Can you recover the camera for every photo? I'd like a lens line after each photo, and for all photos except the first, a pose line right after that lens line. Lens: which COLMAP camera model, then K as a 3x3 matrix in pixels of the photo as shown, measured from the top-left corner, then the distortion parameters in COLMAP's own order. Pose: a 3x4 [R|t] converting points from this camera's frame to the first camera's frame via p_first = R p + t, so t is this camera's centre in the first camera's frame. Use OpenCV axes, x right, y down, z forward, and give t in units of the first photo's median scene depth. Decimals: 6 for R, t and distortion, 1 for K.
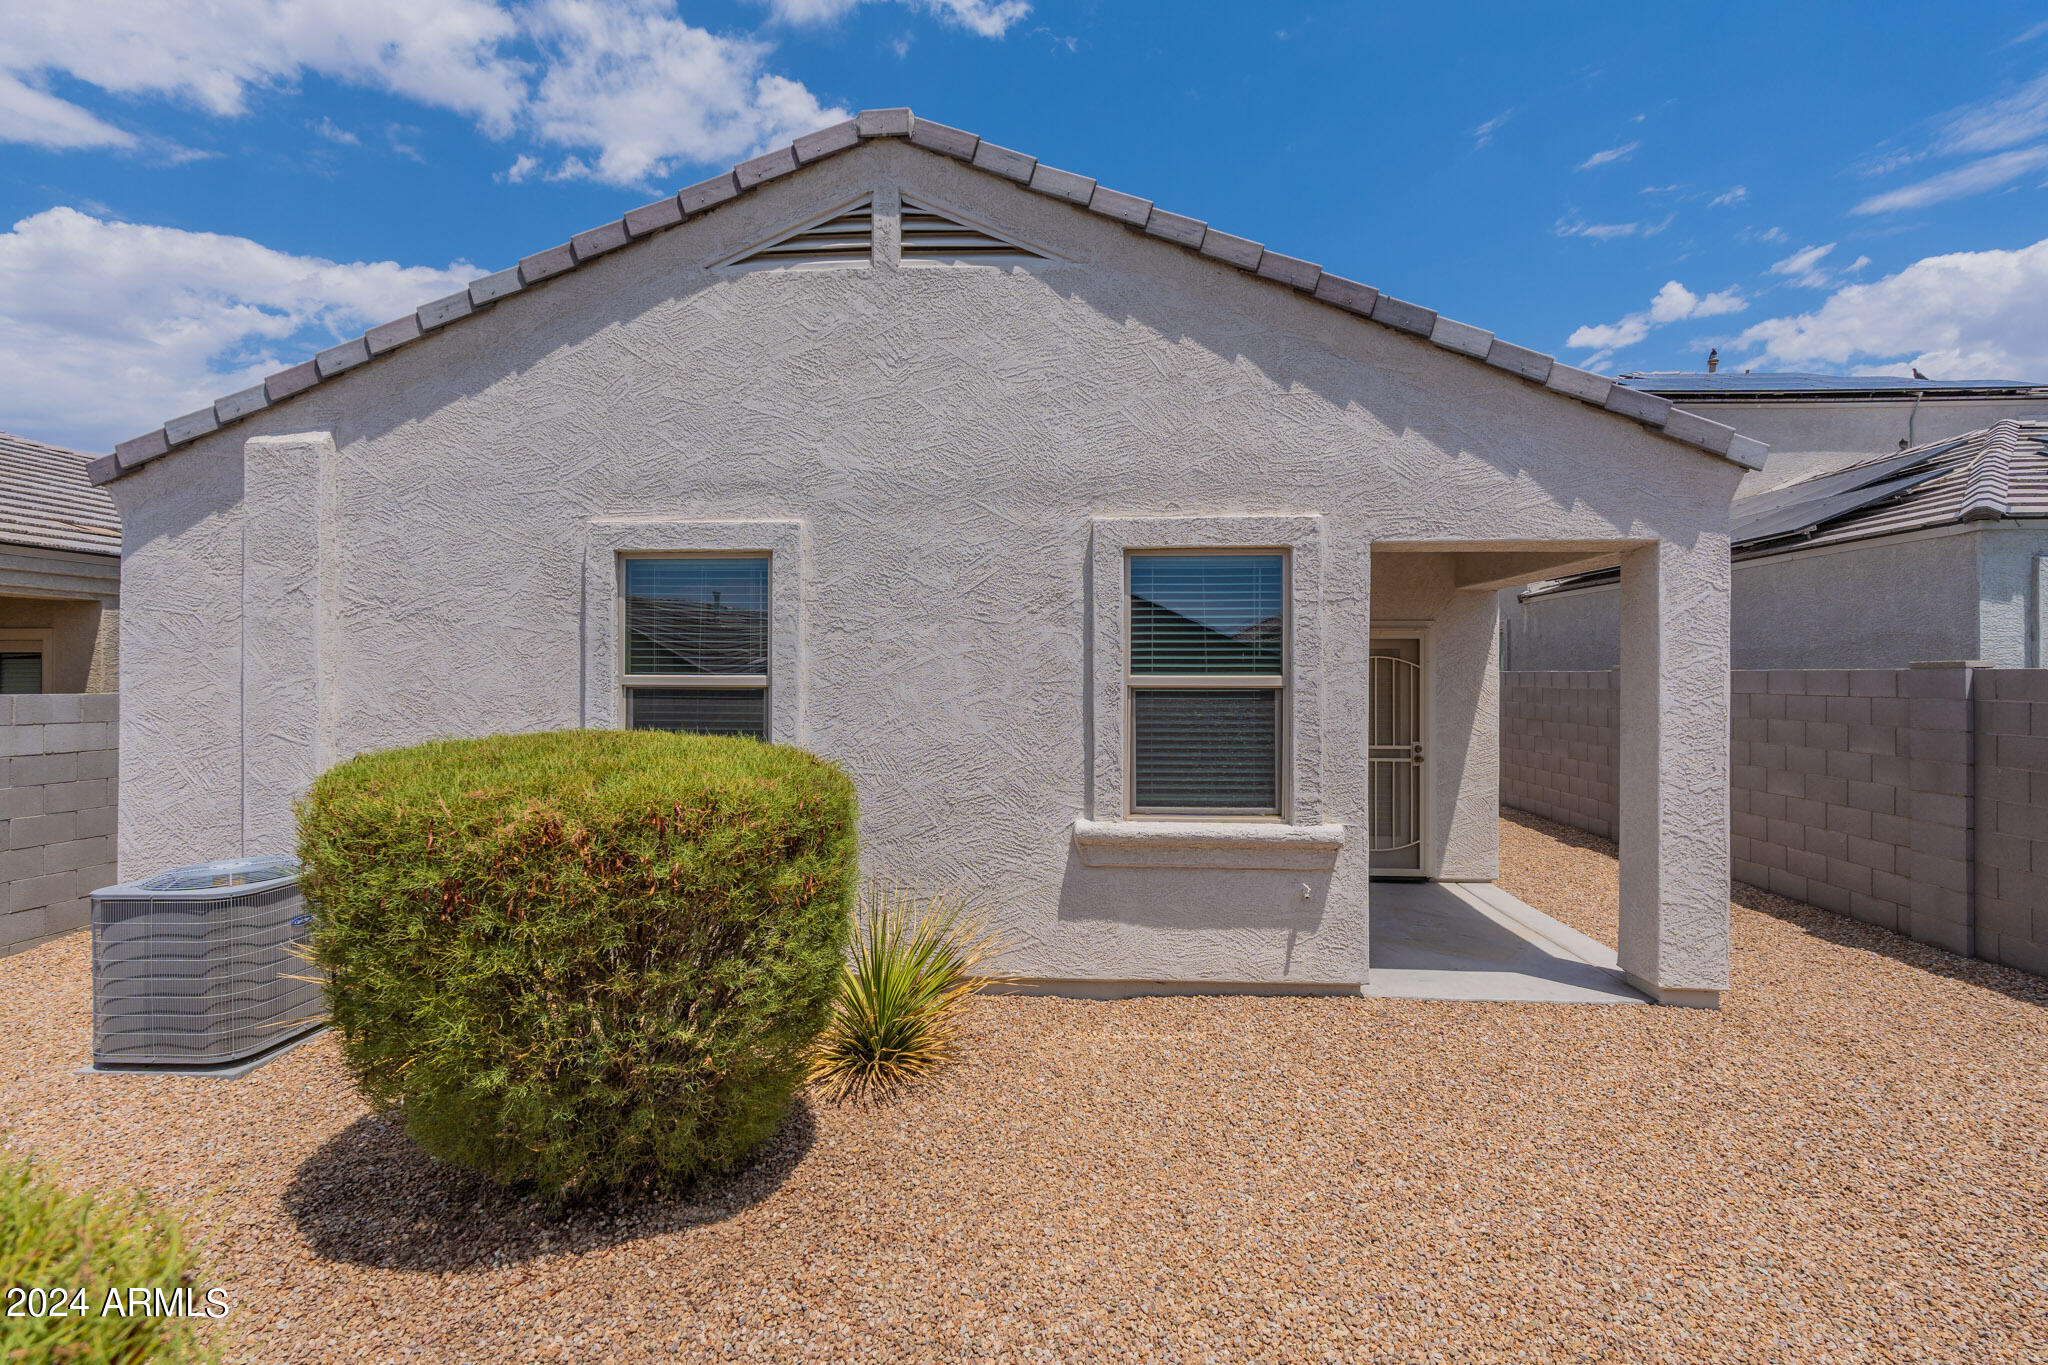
lens RADIAL K [[905.2, 0, 1036.0], [0, 905.2, 667.5], [0, 0, 1]] dist [-0.001935, 0.000319]
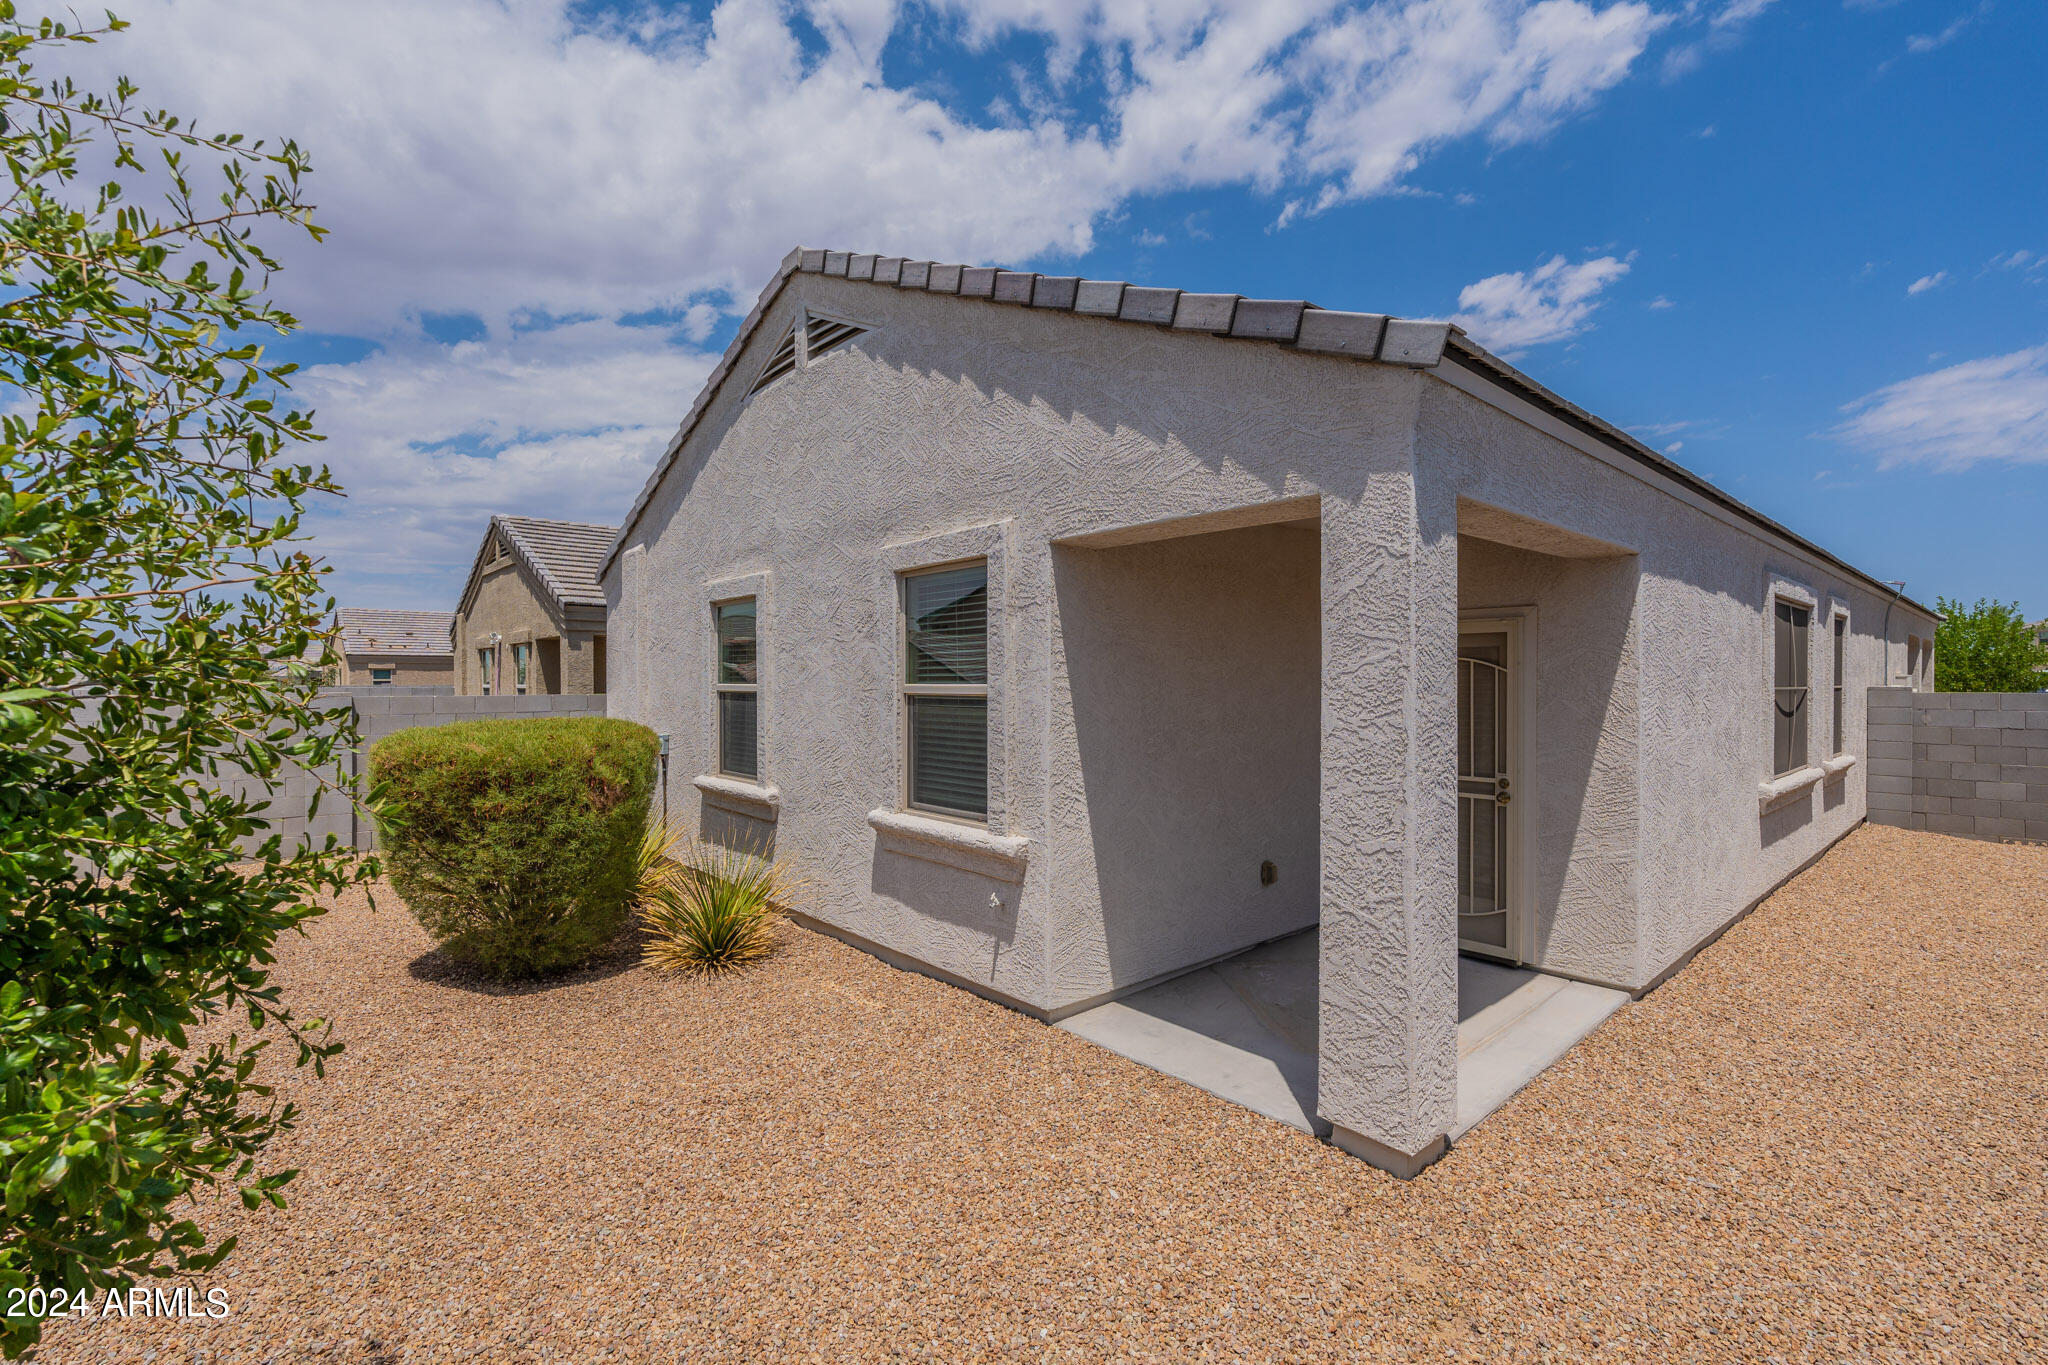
lens RADIAL K [[905.2, 0, 1018.7], [0, 905.2, 680.2], [0, 0, 1]] dist [-0.001935, 0.000319]
pose [[0.696724, -0.003788, -0.717329, 1.016923], [0.008699, 0.999957, 0.003169, 0.001730], [0.717286, -0.008448, 0.696727, 0.322236]]
